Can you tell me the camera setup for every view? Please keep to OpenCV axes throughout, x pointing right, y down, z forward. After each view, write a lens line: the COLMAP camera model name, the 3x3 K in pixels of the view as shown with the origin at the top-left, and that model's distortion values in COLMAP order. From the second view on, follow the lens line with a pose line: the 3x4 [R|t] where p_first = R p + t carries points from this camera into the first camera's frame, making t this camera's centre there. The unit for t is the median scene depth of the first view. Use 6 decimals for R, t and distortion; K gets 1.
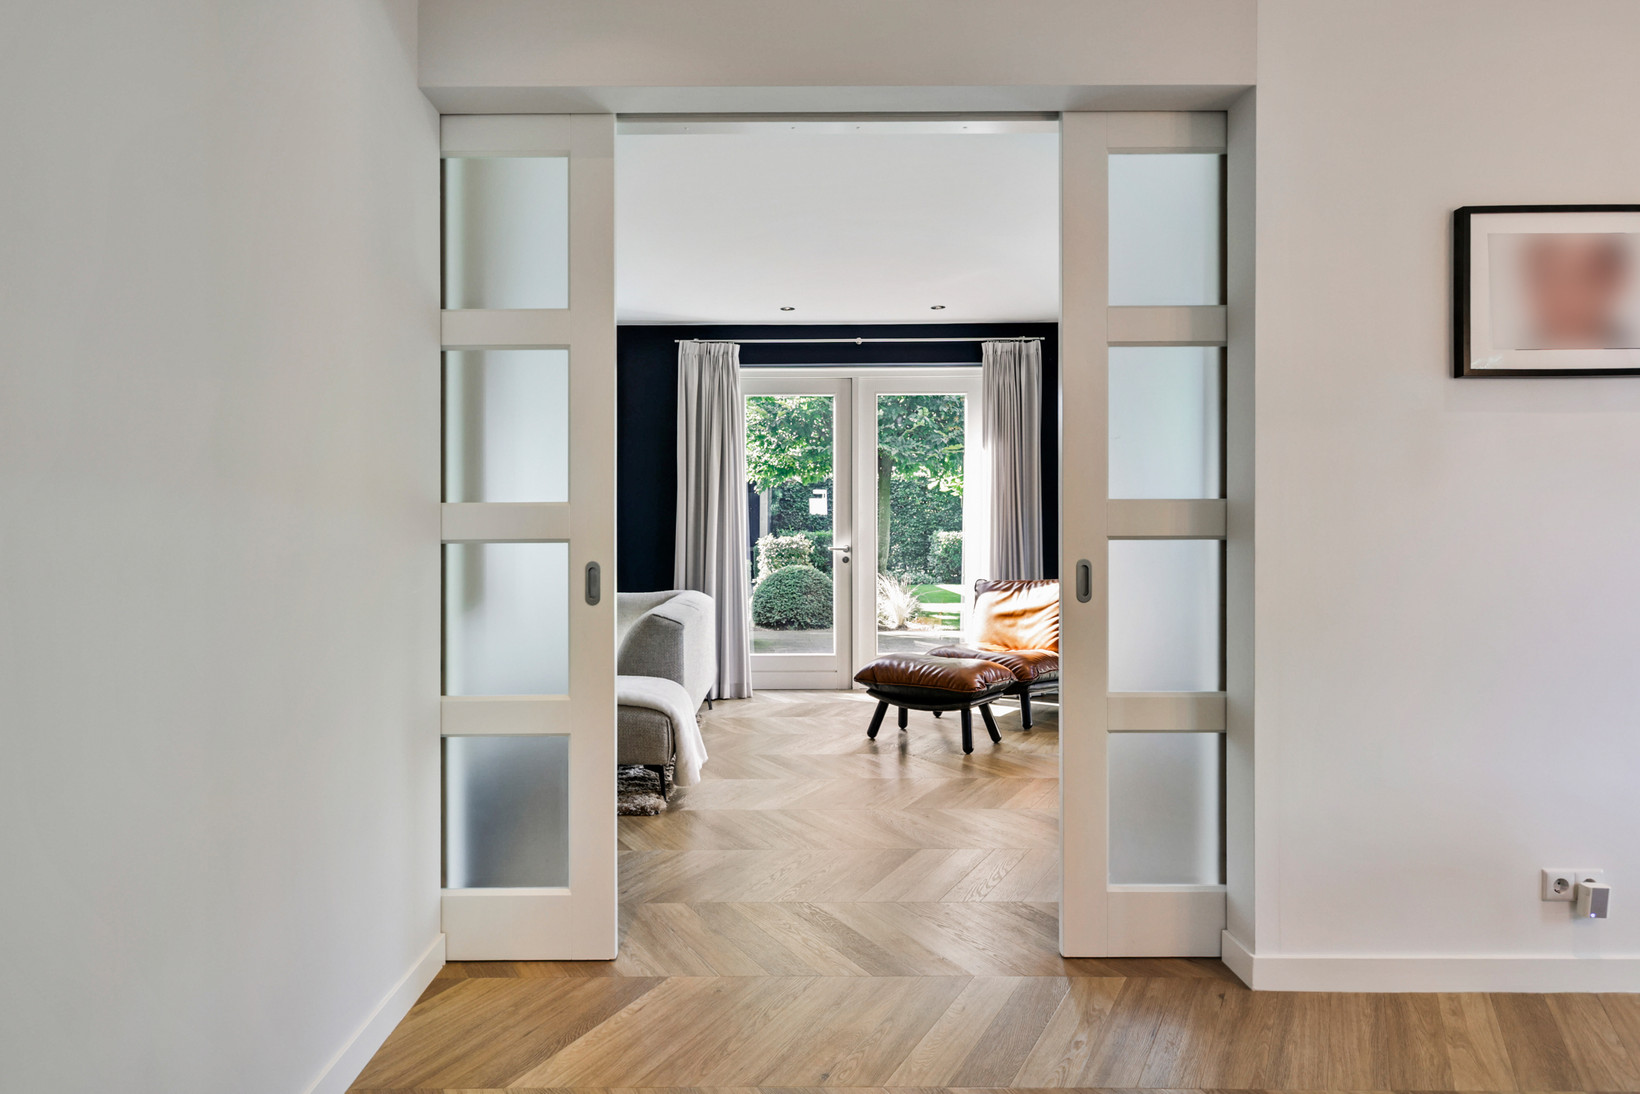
lens RADIAL K [[937.2, 0, 796.7], [0, 937.2, 538.4], [0, 0, 1]] dist [0.010171, -0.002154]
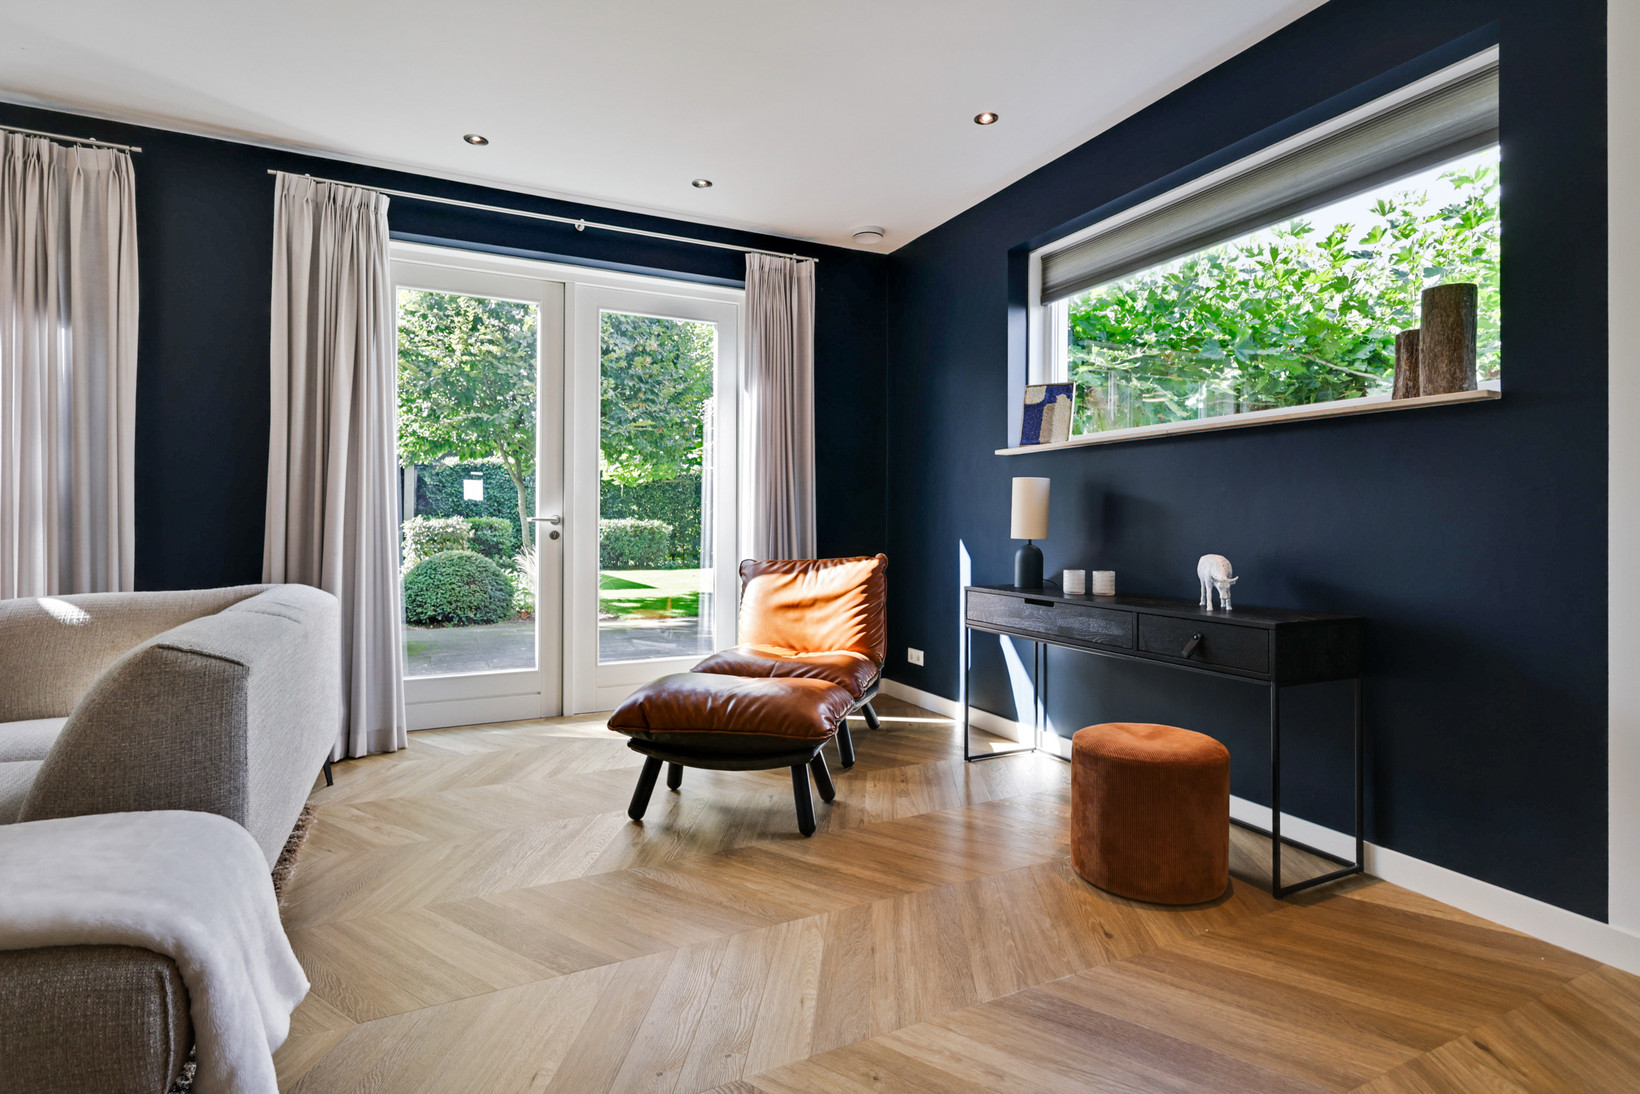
lens RADIAL K [[800.8, 0, 824.6], [0, 800.8, 522.8], [0, 0, 1]] dist [0.001144, -0.001979]
pose [[0.900404, 0.007417, 0.434991, -0.029342], [-0.002889, 0.999935, -0.011070, 0.020300], [-0.435044, 0.008711, 0.900367, 0.378073]]
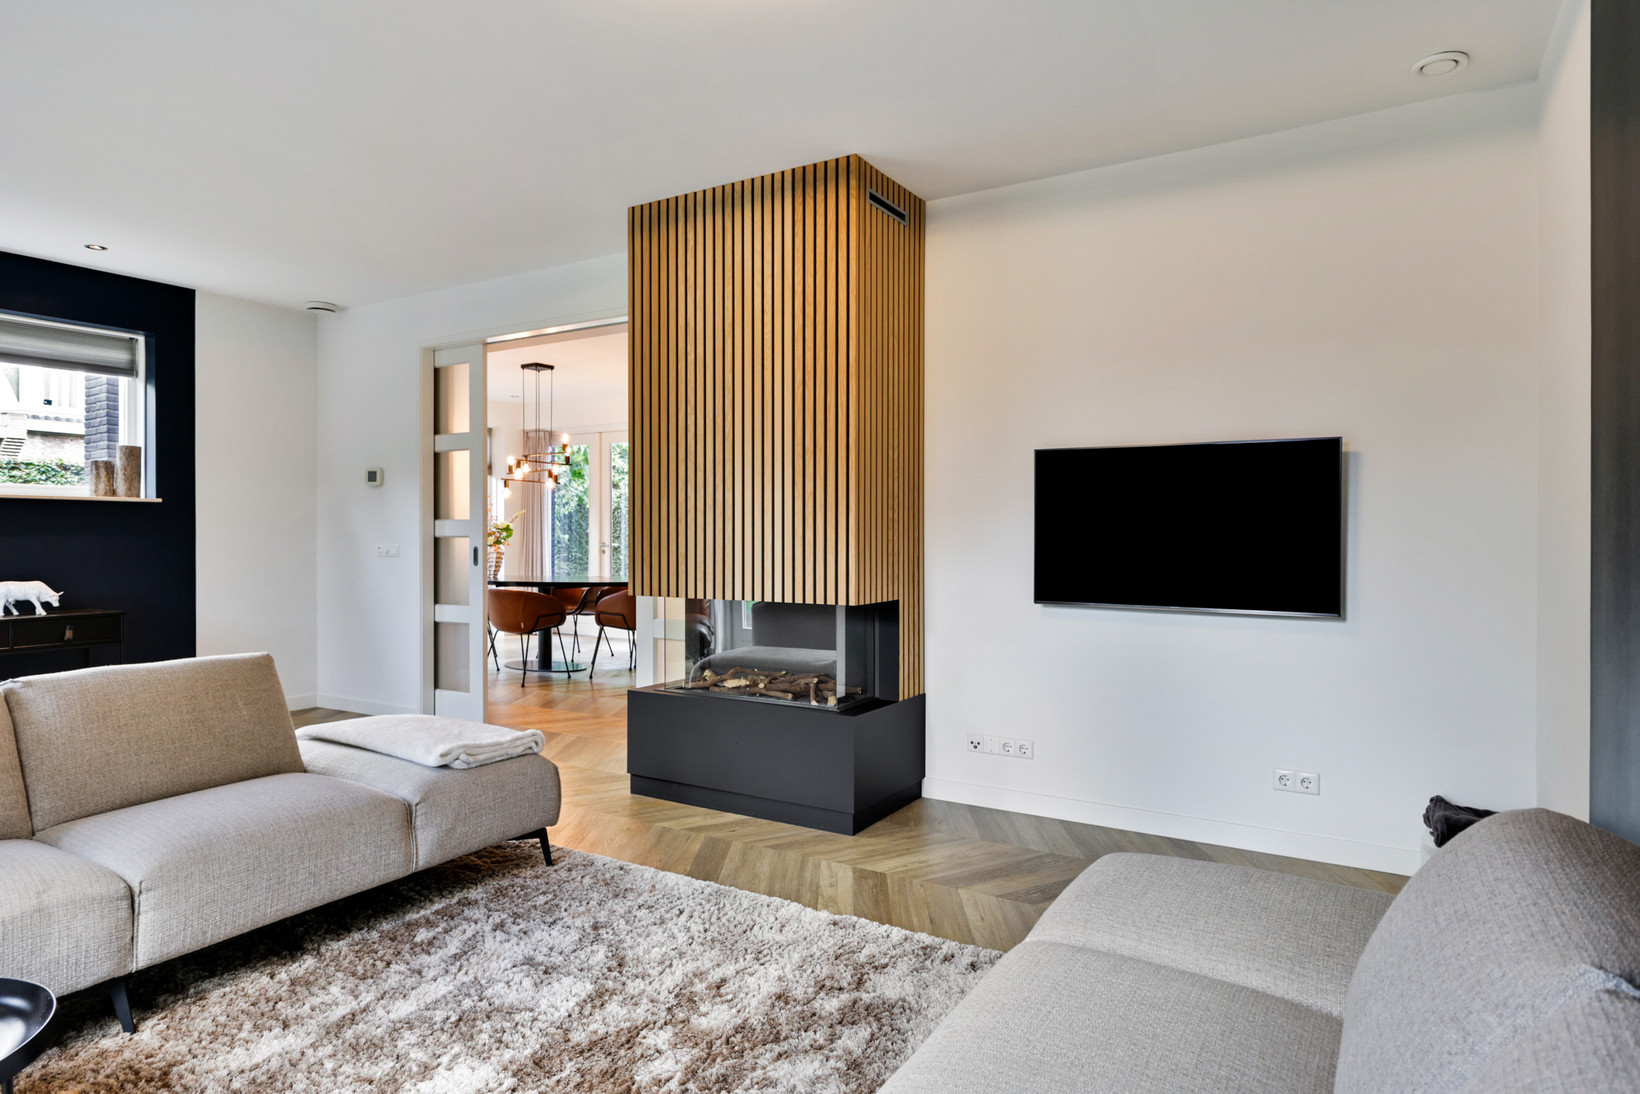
lens RADIAL K [[937.2, 0, 812.1], [0, 937.2, 546.1], [0, 0, 1]] dist [0.010171, -0.002154]
pose [[-0.845080, -0.005214, 0.534614, -0.600064], [0.008116, 0.999712, 0.022579, -0.007901], [-0.534578, 0.023420, -0.844795, 0.941699]]
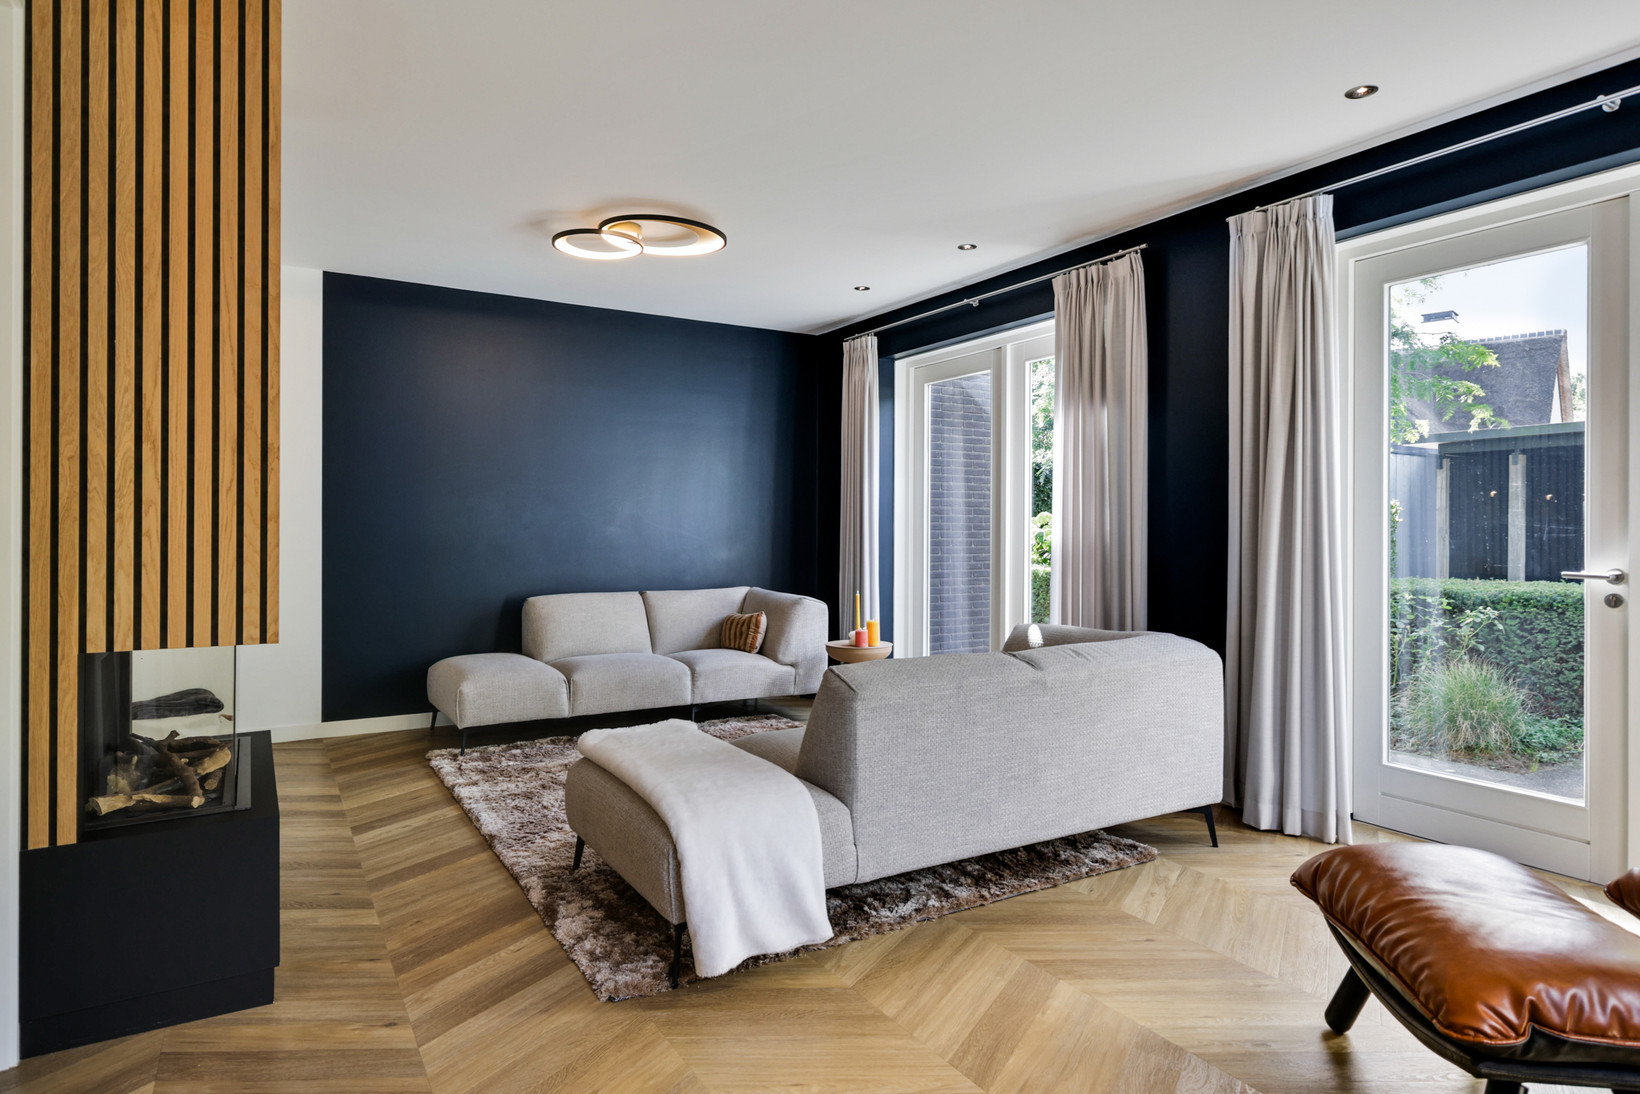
lens RADIAL K [[937.2, 0, 824.3], [0, 937.2, 537.8], [0, 0, 1]] dist [0.010171, -0.002154]
pose [[0.521425, 0.010707, -0.853230, 0.253758], [-0.012505, 0.999910, 0.004905, -0.005510], [0.853205, 0.008112, 0.521512, 0.459961]]
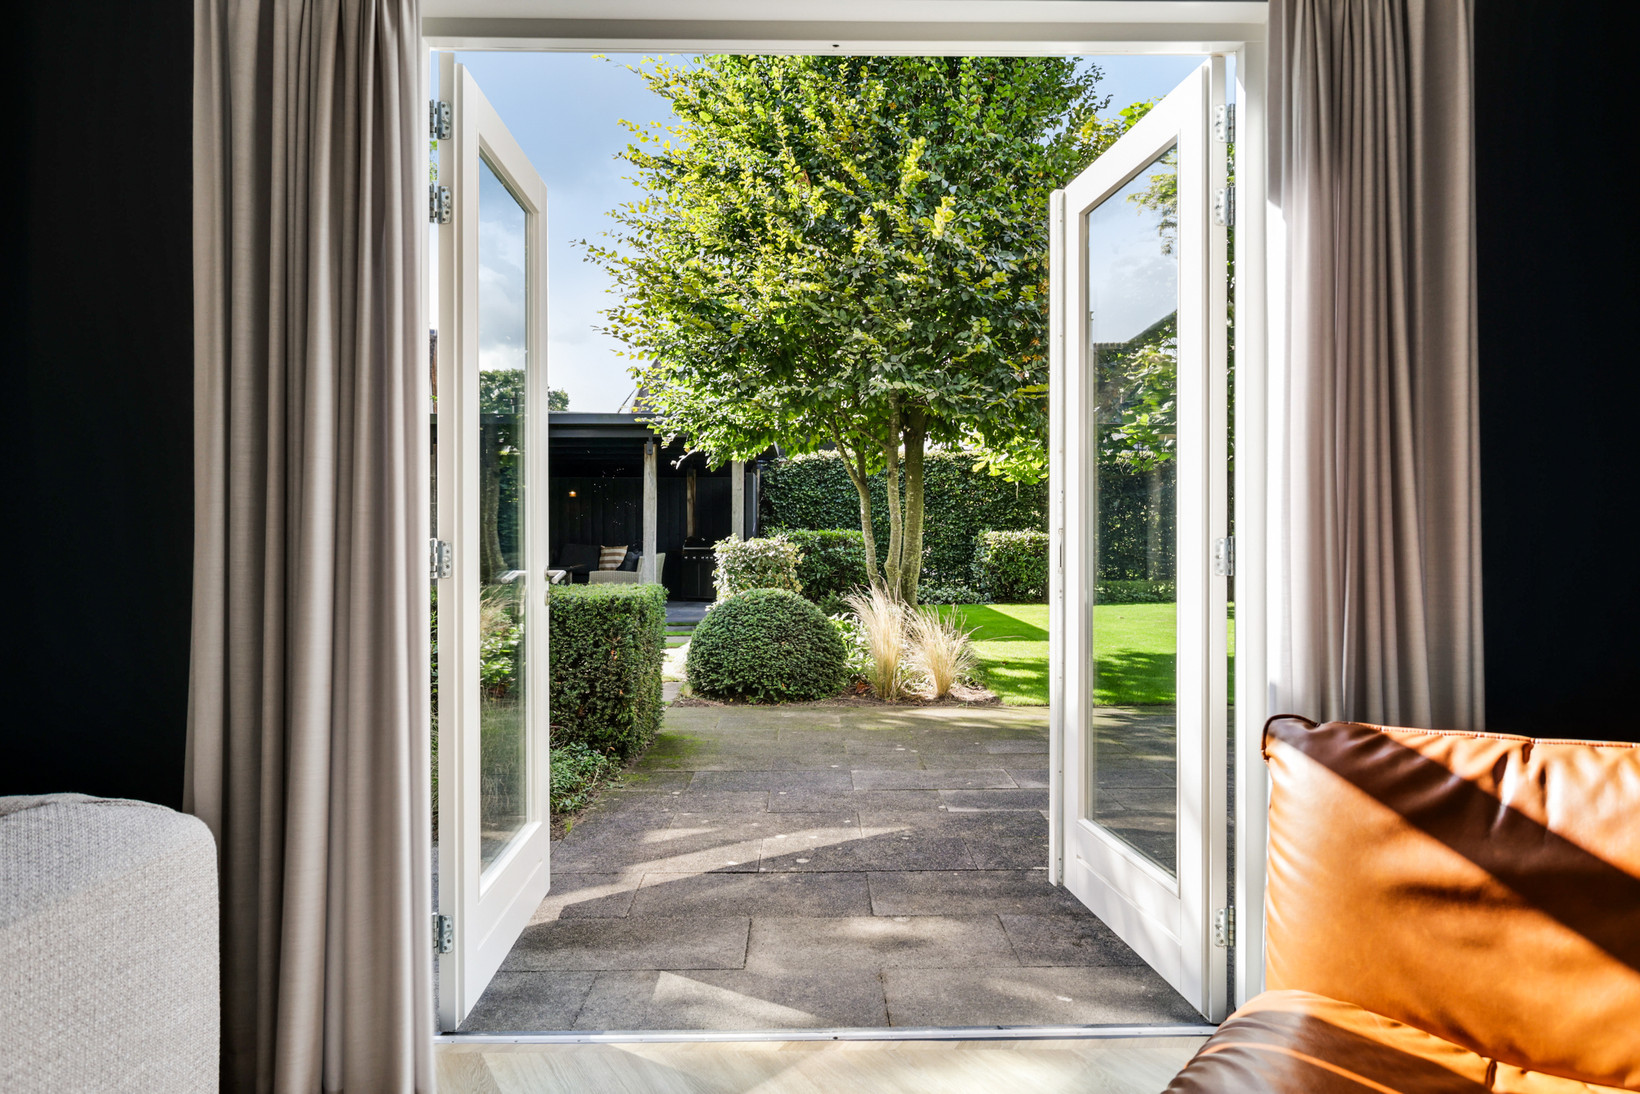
lens RADIAL K [[1043.5, 0, 818.8], [0, 1043.5, 518.0], [0, 0, 1]] dist [0.003541, -0.000987]
pose [[0.999981, 0.002881, 0.005531, 0.058308], [-0.002780, 0.999828, -0.018344, -0.007208], [-0.005583, 0.018329, 0.999816, 0.680590]]
